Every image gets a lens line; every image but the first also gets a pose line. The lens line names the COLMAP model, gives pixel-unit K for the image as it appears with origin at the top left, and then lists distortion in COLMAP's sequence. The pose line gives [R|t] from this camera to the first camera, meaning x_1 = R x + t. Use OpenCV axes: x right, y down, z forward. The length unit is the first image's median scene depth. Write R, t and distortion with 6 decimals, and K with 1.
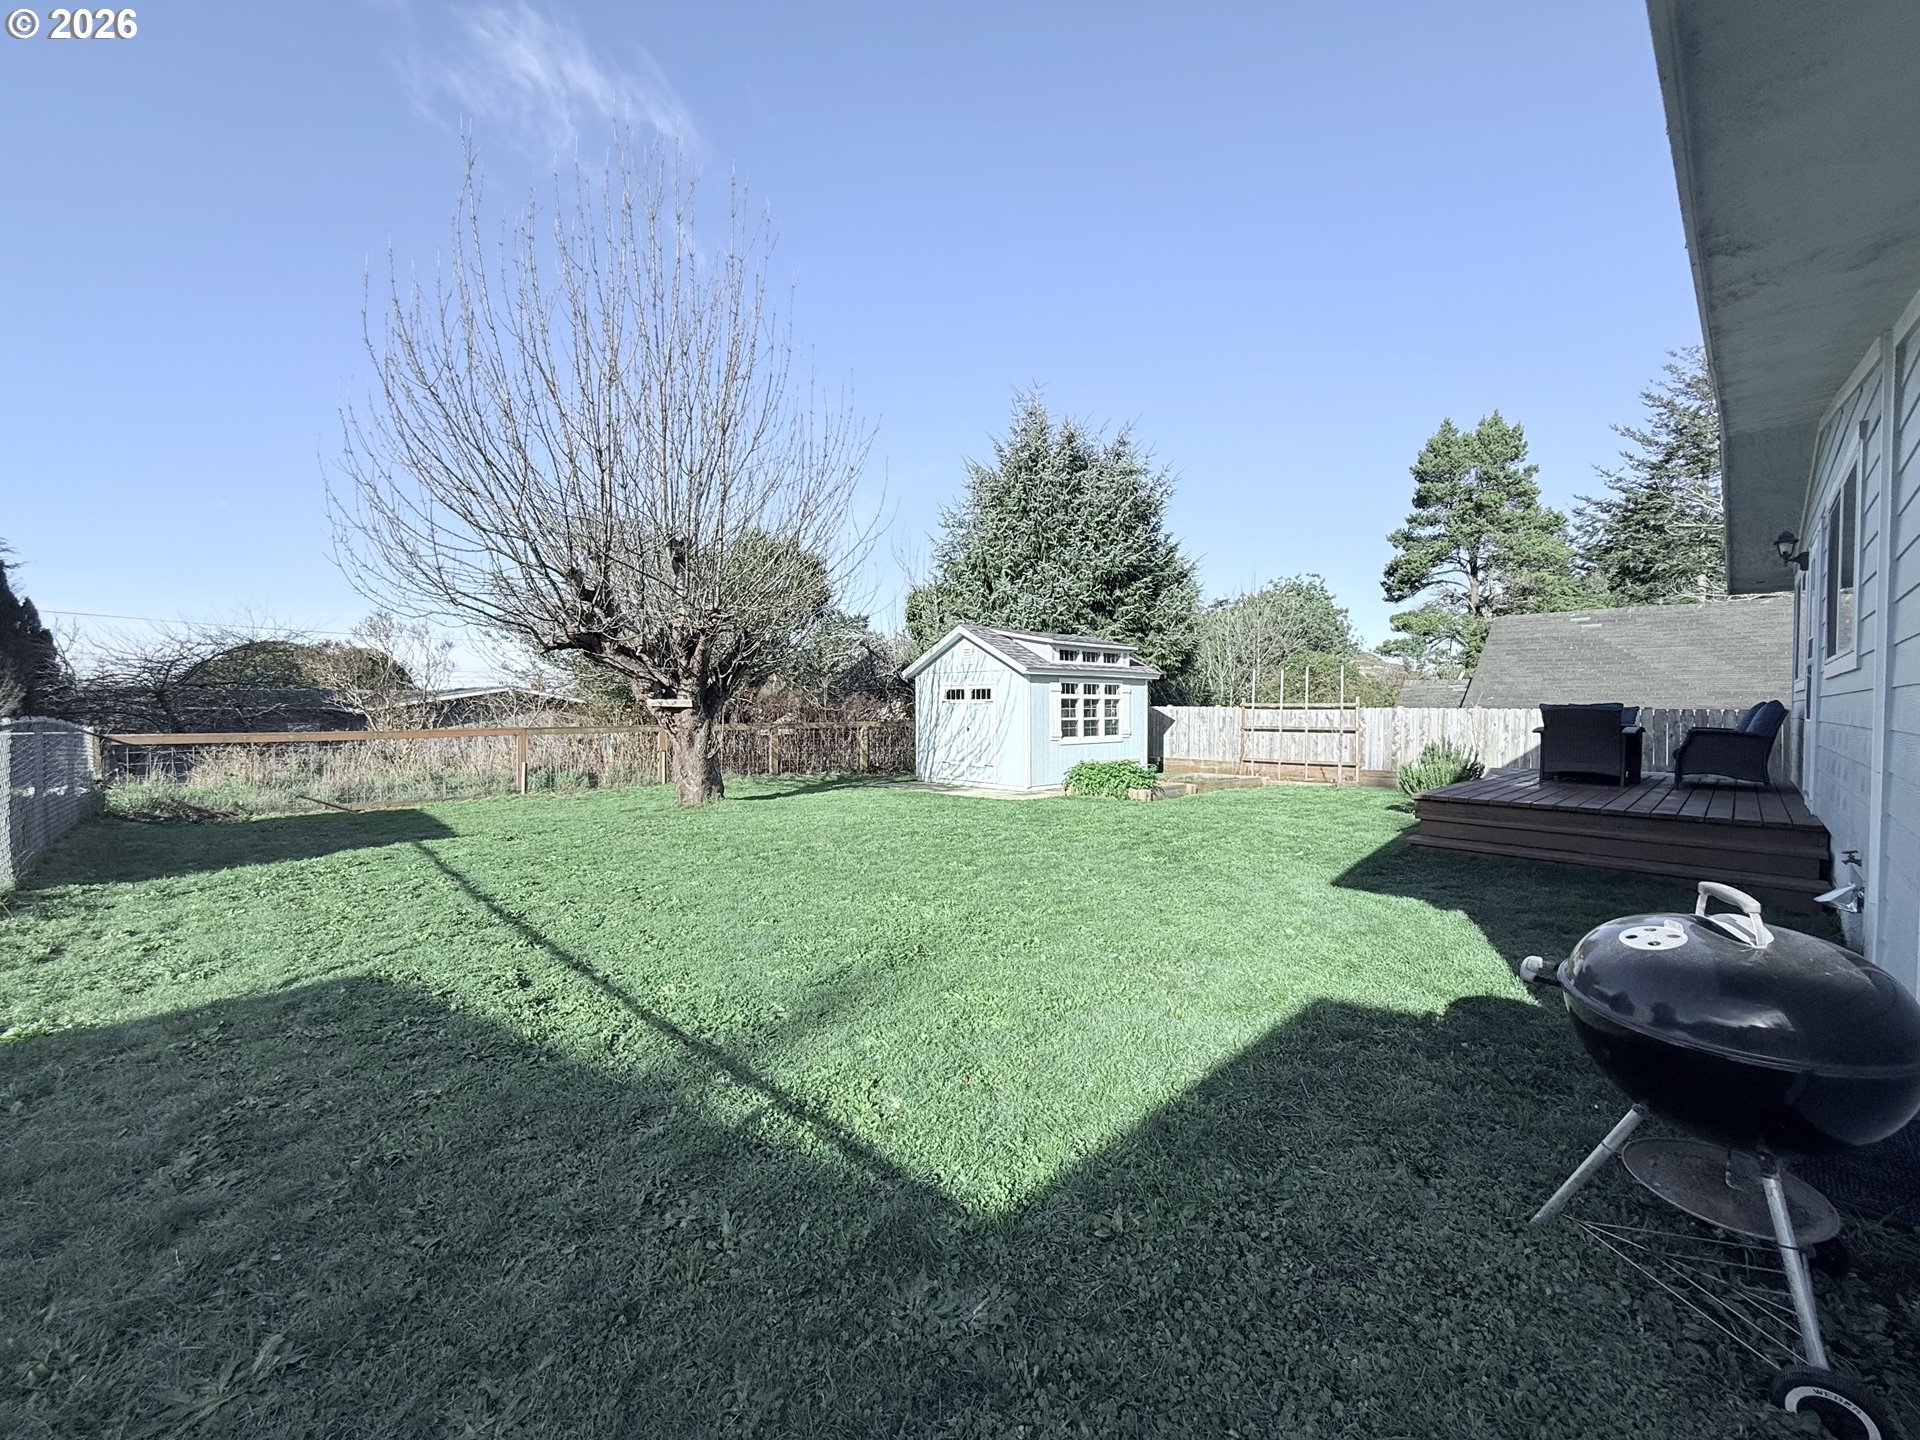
lens RADIAL K [[762.9, 0, 972.6], [0, 762.9, 733.2], [0, 0, 1]] dist [0.003436, -0.001050]
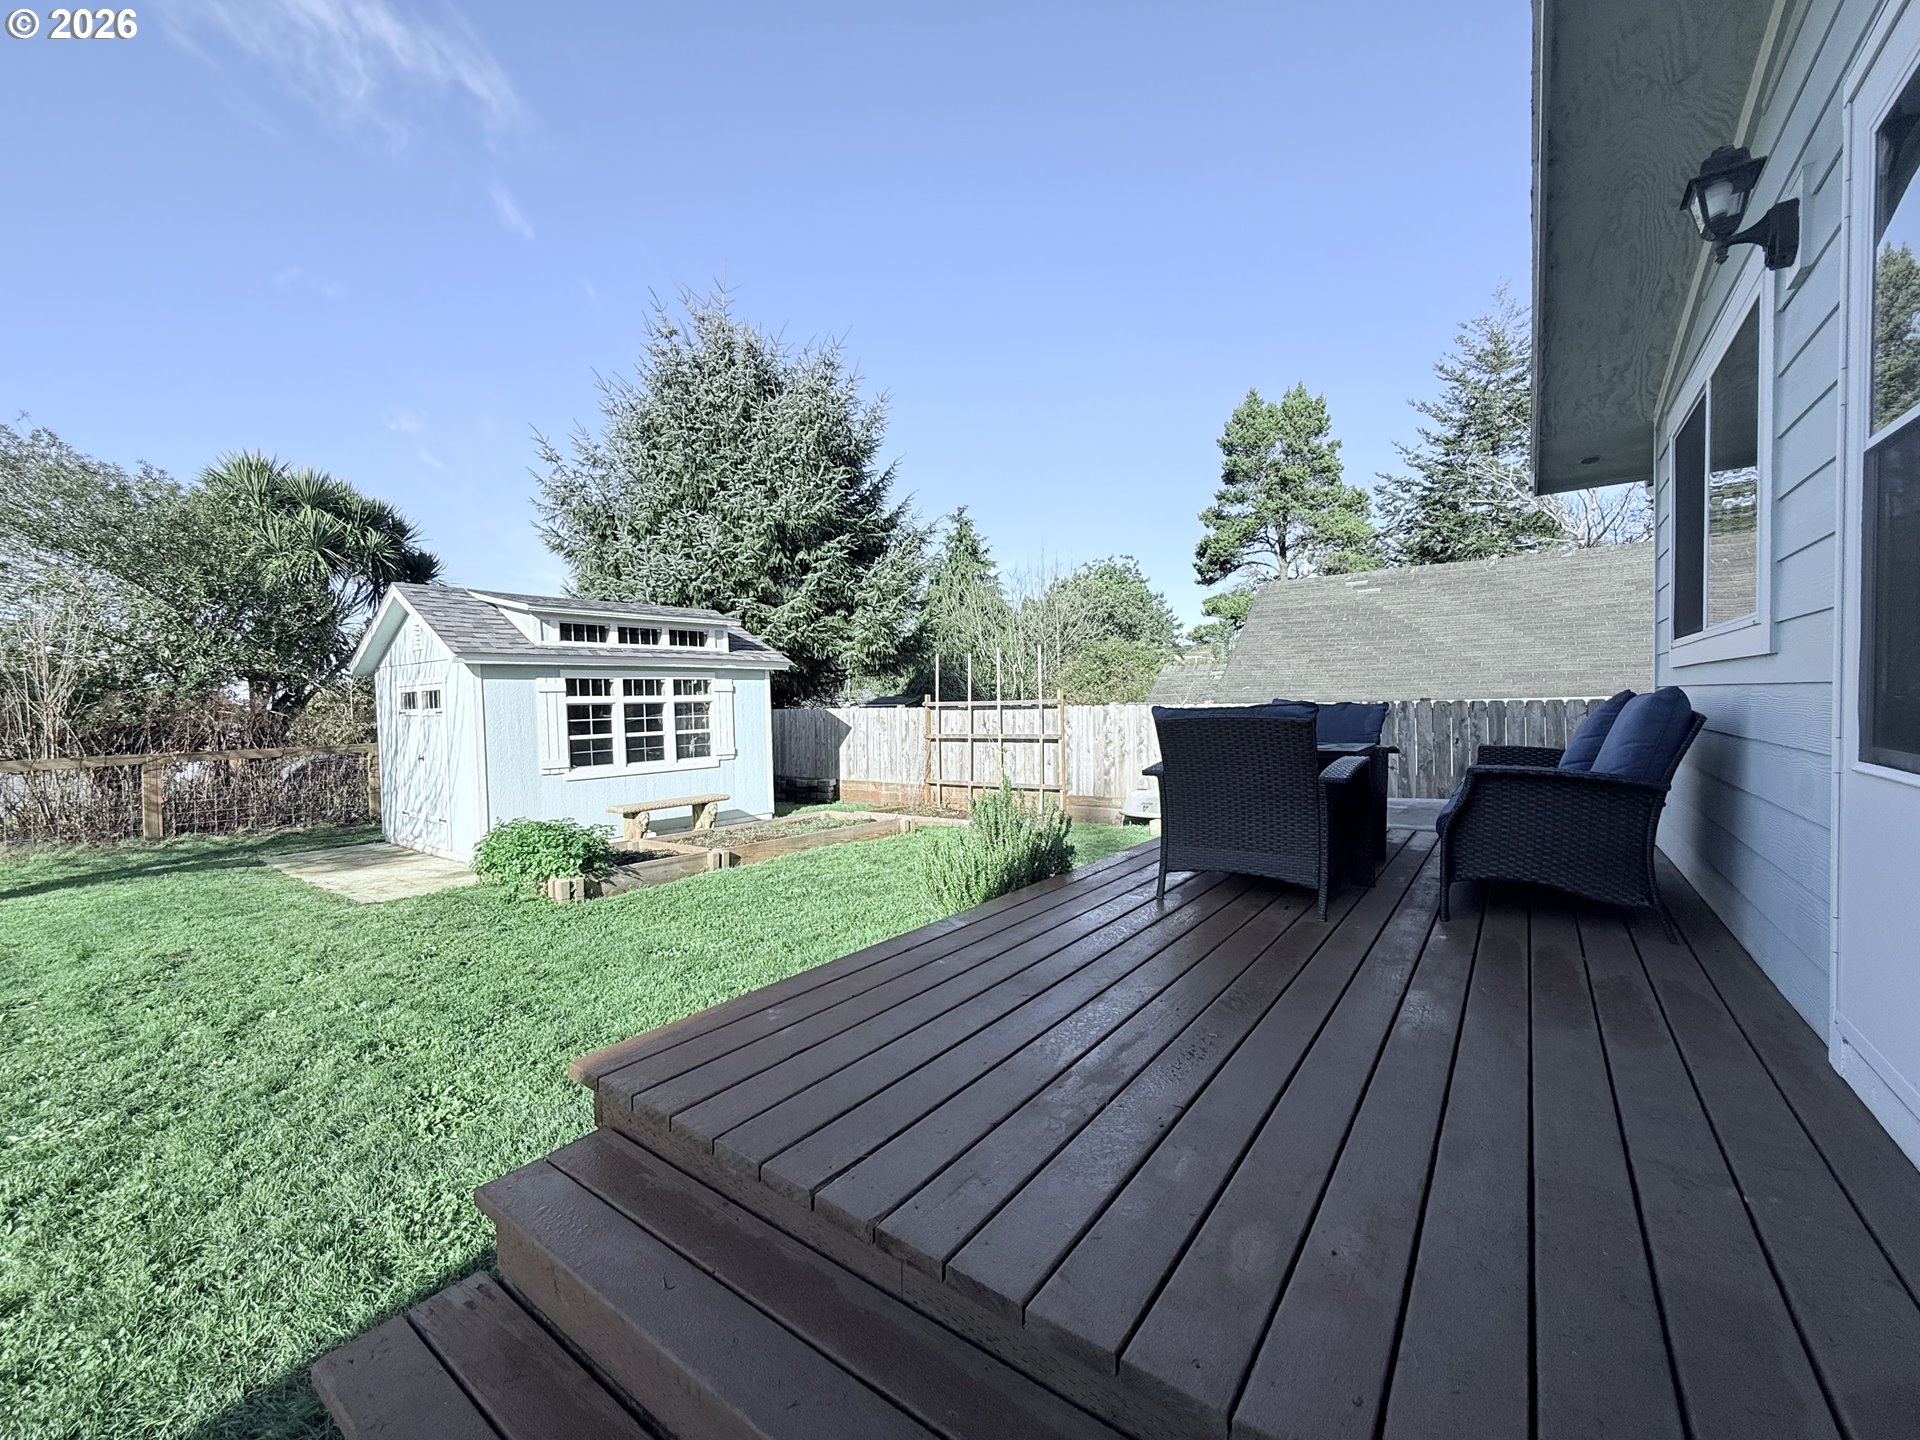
lens RADIAL K [[762.9, 0, 962.3], [0, 762.9, 716.0], [0, 0, 1]] dist [0.003436, -0.001050]
pose [[0.989169, -0.028104, 0.144067, 0.131528], [0.030820, 0.999386, -0.016659, -0.006323], [-0.143511, 0.020919, 0.989428, 0.138285]]
